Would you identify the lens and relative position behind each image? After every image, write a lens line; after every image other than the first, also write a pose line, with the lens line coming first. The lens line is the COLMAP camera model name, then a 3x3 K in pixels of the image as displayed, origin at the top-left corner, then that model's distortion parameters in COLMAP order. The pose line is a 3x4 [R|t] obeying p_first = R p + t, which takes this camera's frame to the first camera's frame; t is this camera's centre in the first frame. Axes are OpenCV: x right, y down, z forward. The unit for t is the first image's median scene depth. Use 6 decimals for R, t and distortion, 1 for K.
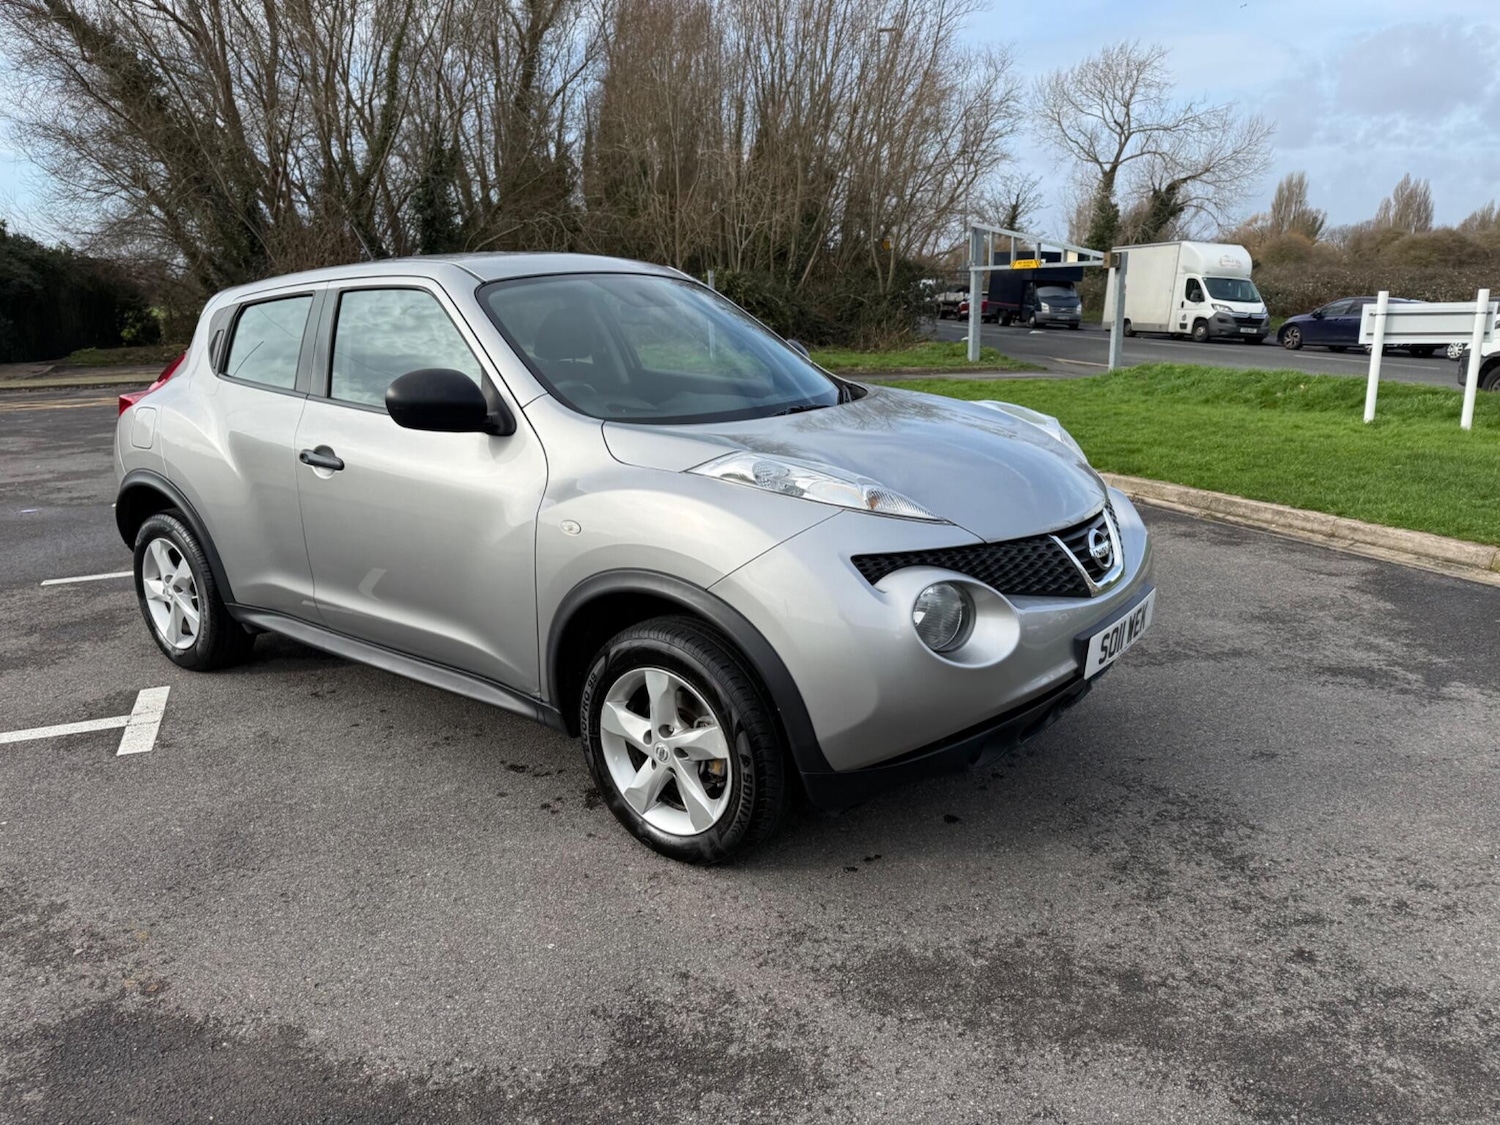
lens RADIAL K [[1060.6, 0, 734.2], [0, 1060.6, 553.5], [0, 0, 1]] dist [0.027523, -0.041264]
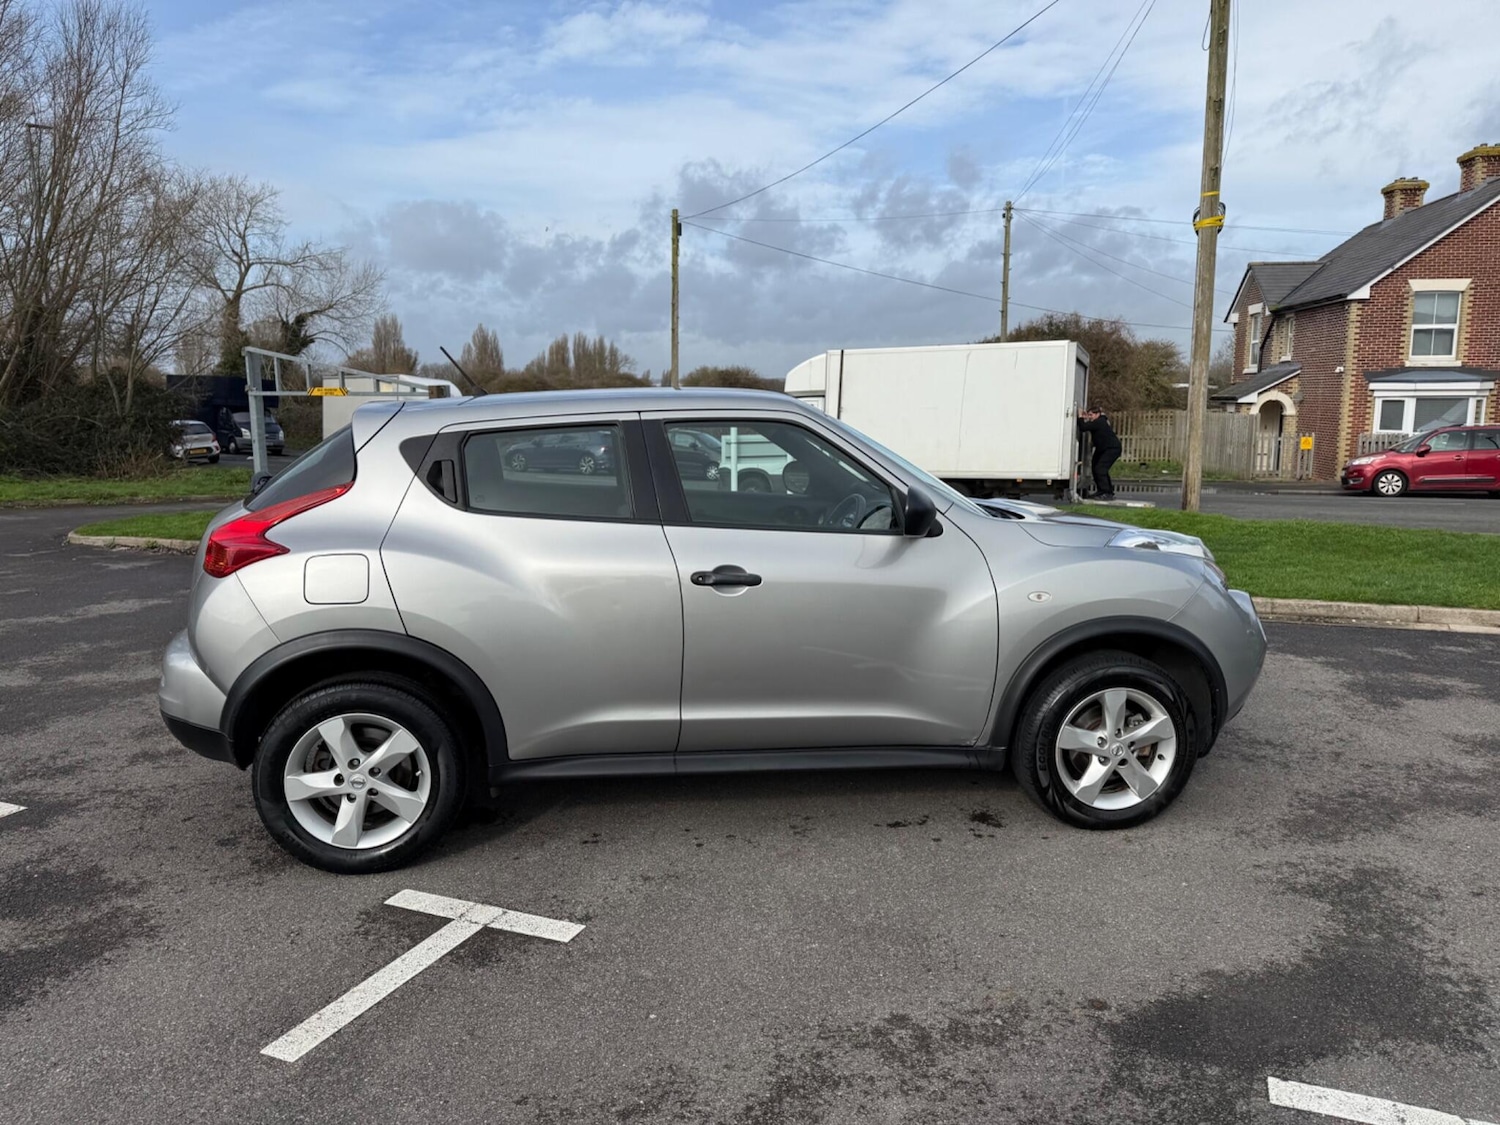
lens RADIAL K [[1059.0, 0, 736.2], [0, 1059.0, 567.1], [0, 0, 1]] dist [0.020390, -0.028540]
pose [[0.702095, -0.085573, 0.706923, -0.602636], [0.157178, 0.986890, -0.036642, -0.033249], [-0.694520, 0.136839, 0.706341, 0.142570]]
